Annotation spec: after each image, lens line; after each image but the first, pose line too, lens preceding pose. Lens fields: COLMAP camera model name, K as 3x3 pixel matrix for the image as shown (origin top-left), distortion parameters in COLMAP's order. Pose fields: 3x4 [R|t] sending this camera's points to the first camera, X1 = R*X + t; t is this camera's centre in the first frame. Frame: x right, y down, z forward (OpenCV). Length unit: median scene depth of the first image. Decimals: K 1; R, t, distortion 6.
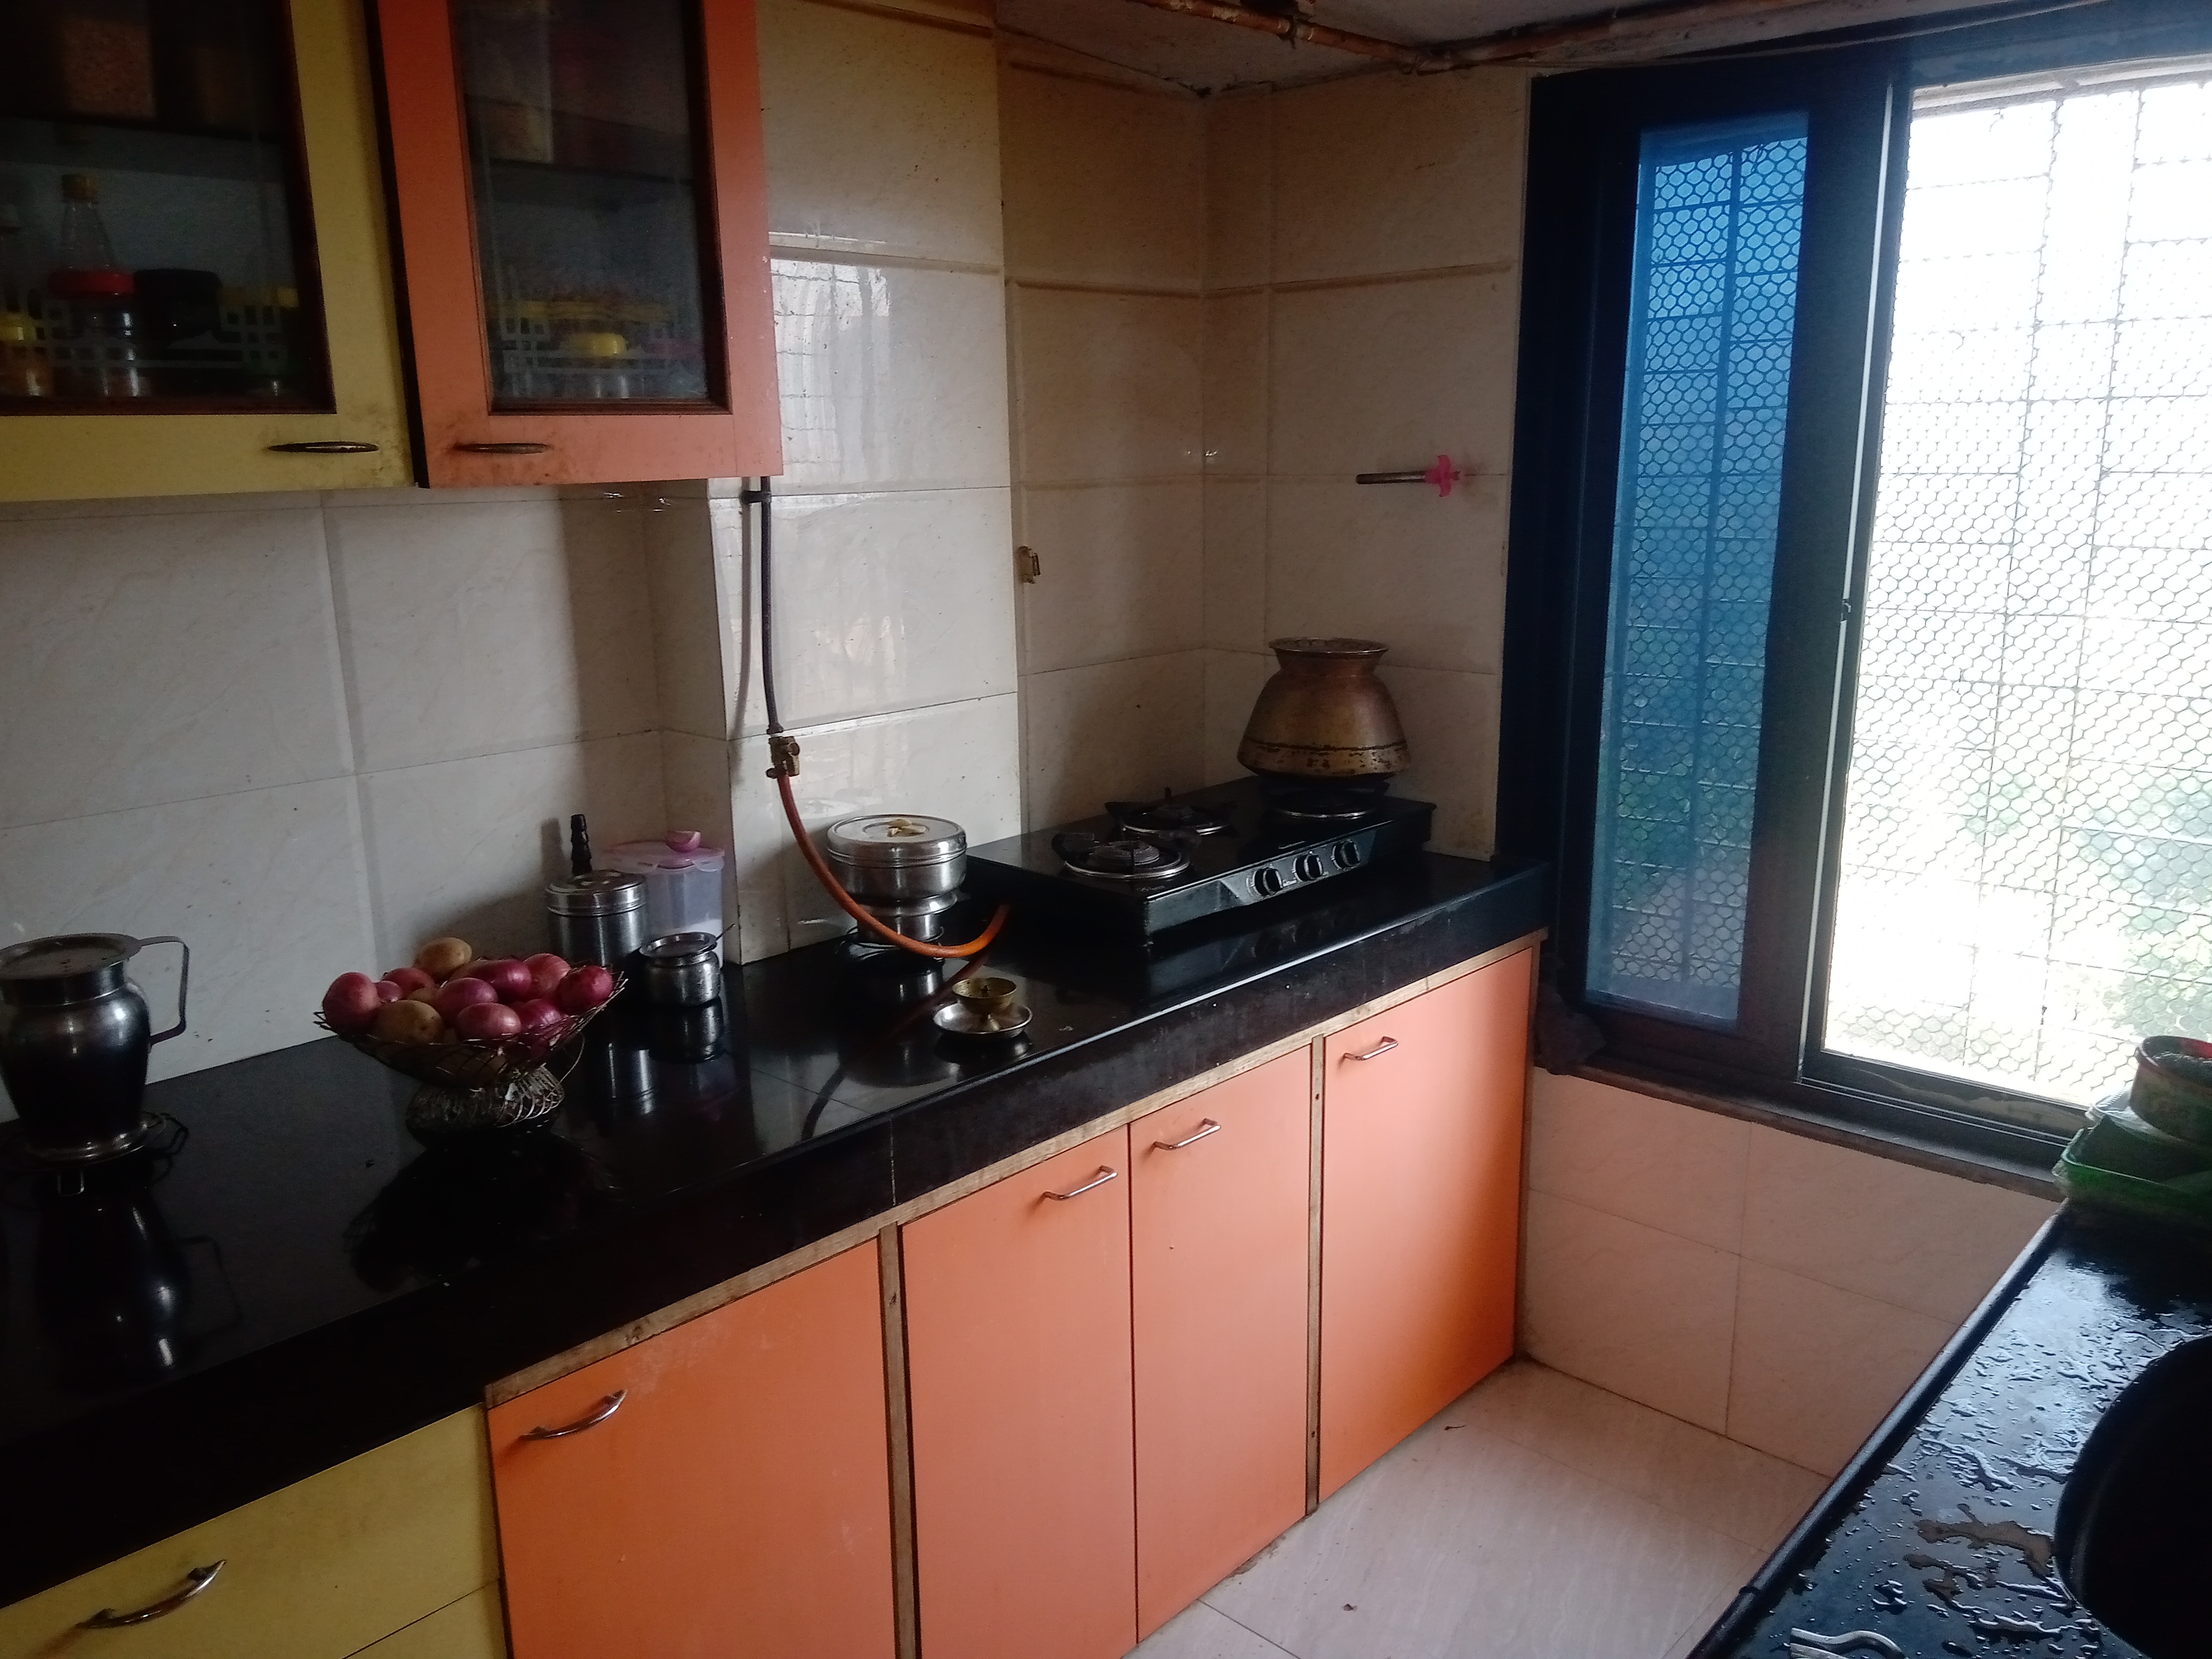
lens RADIAL K [[1716.5, 0, 1104.1], [0, 1716.5, 842.6], [0, 0, 1]] dist [0.055457, 0.001048]
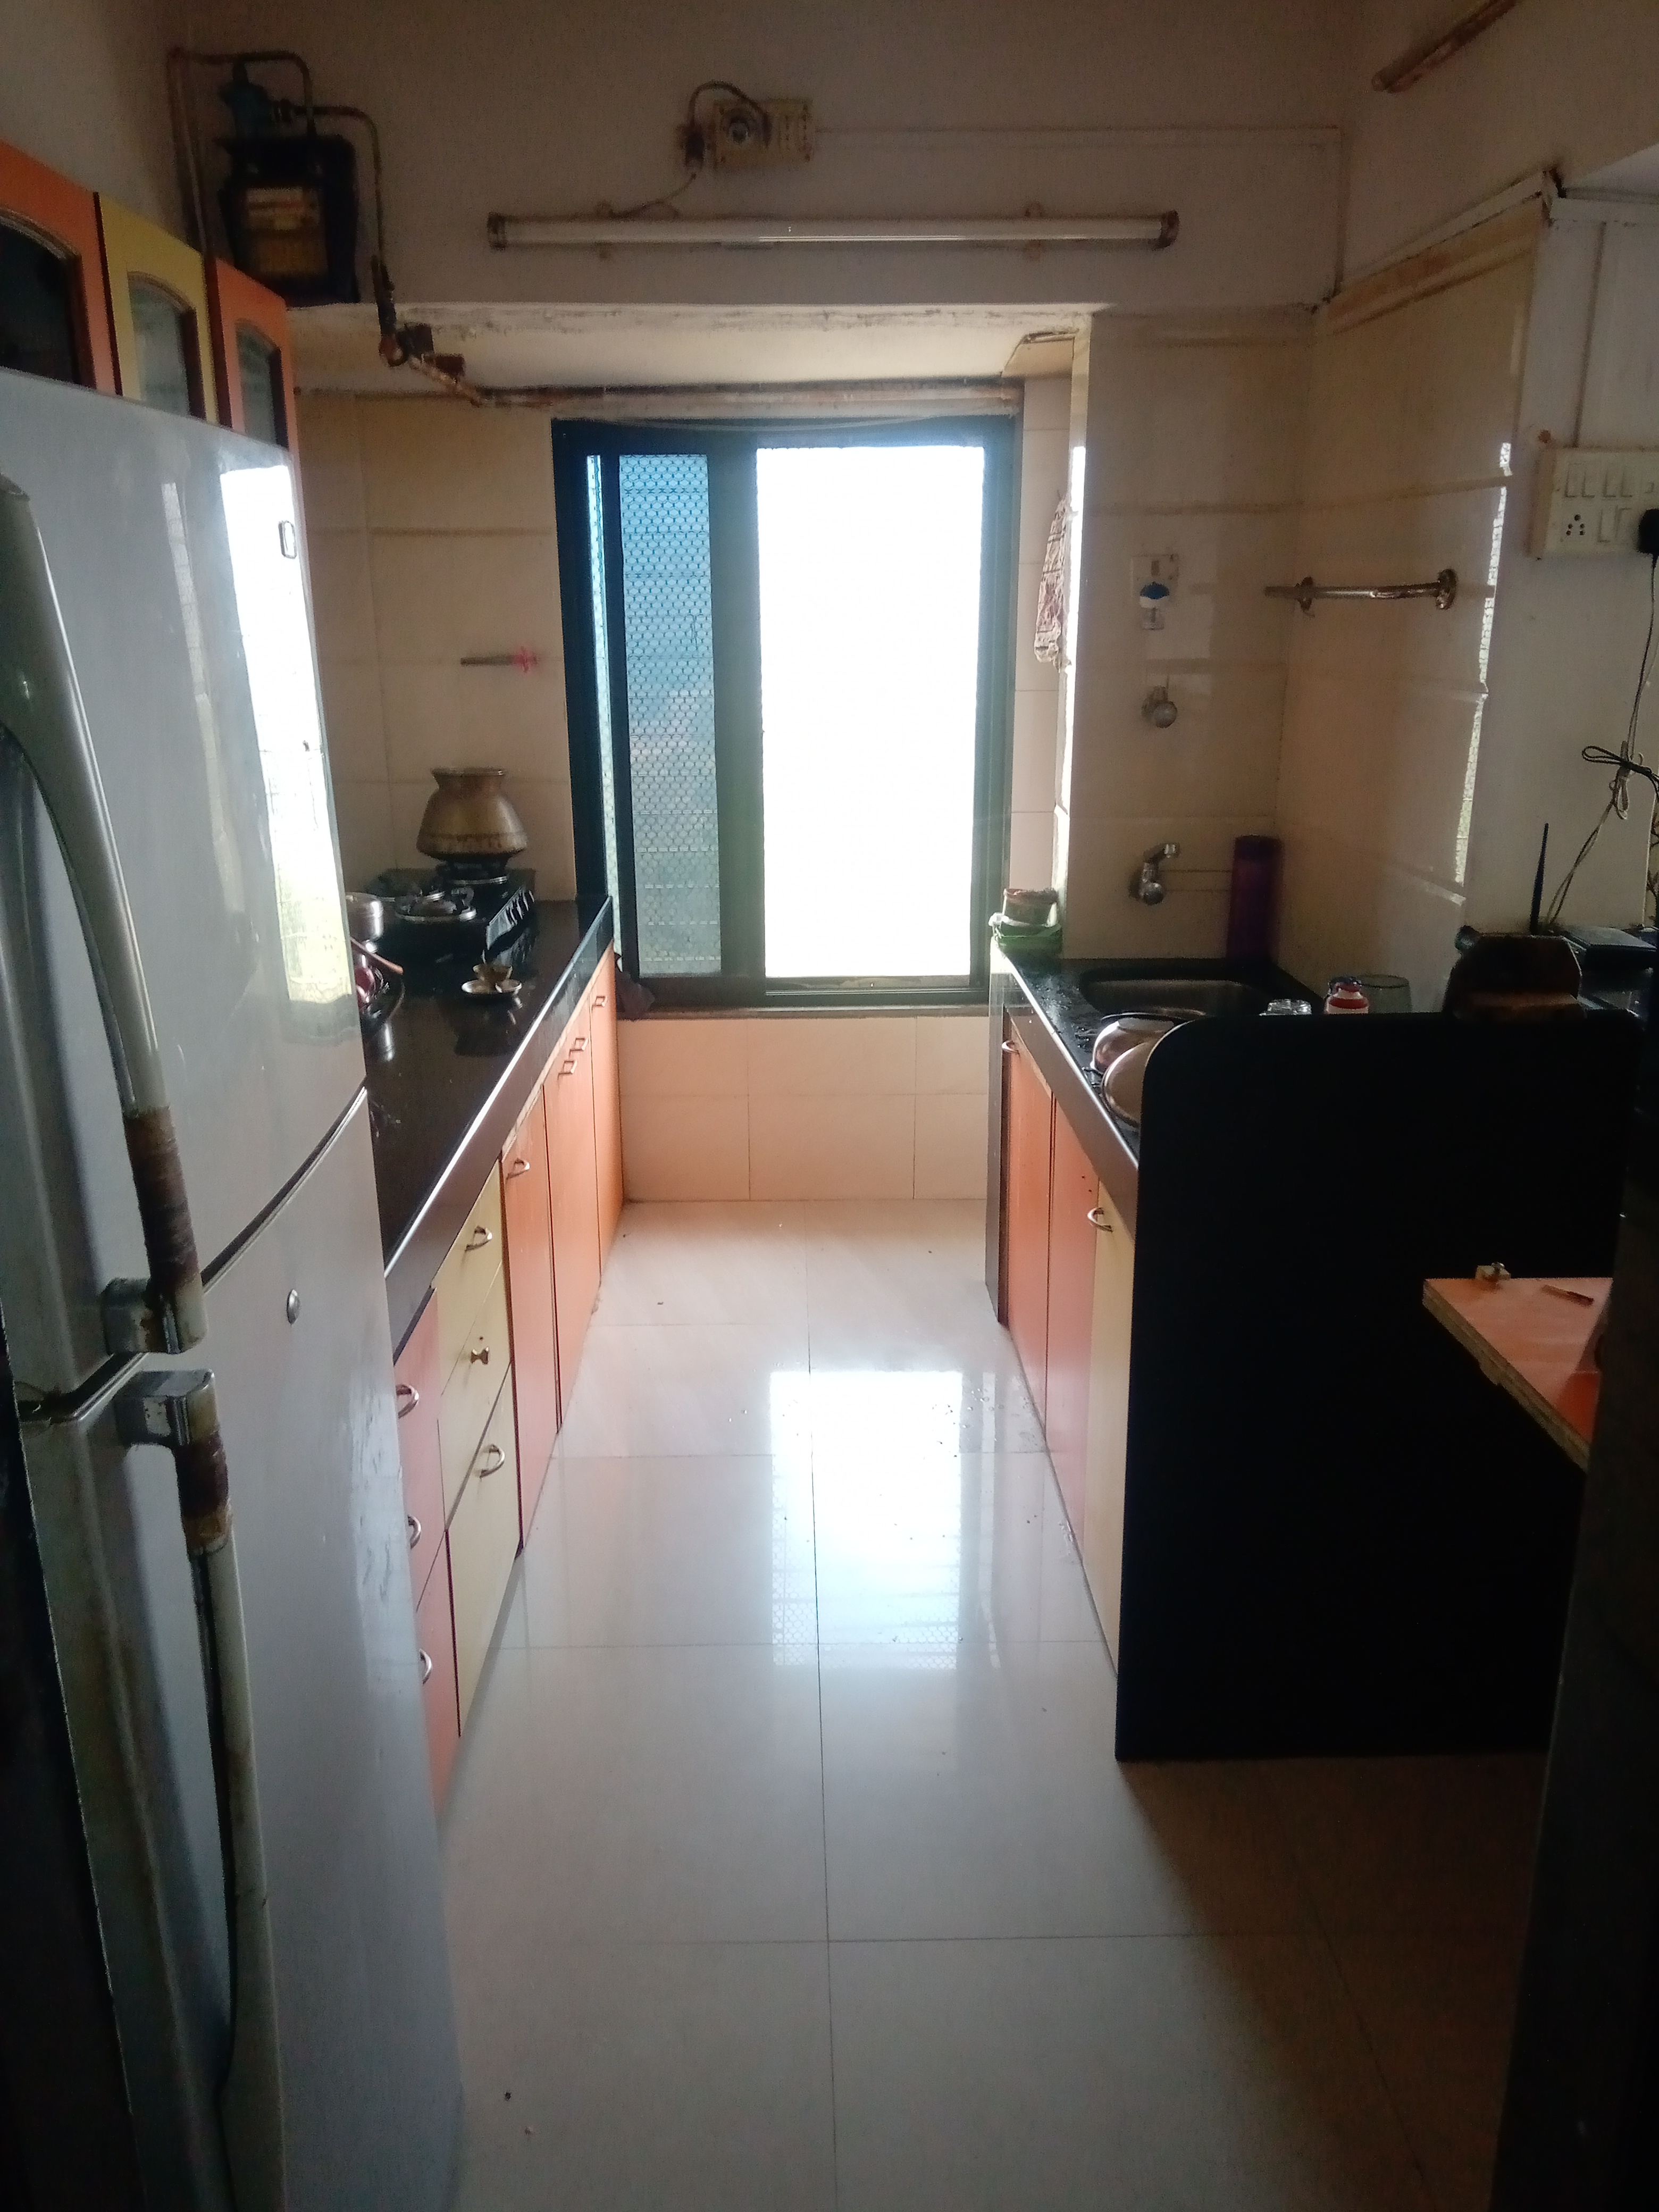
lens RADIAL K [[1716.5, 0, 830.8], [0, 1716.5, 1103.9], [0, 0, 1]] dist [0.055457, 0.001048]
pose [[0.706699, -0.182532, 0.683563, -0.773475], [0.155267, 0.982607, 0.101864, 0.074001], [-0.690268, 0.034147, 0.722748, -0.343857]]
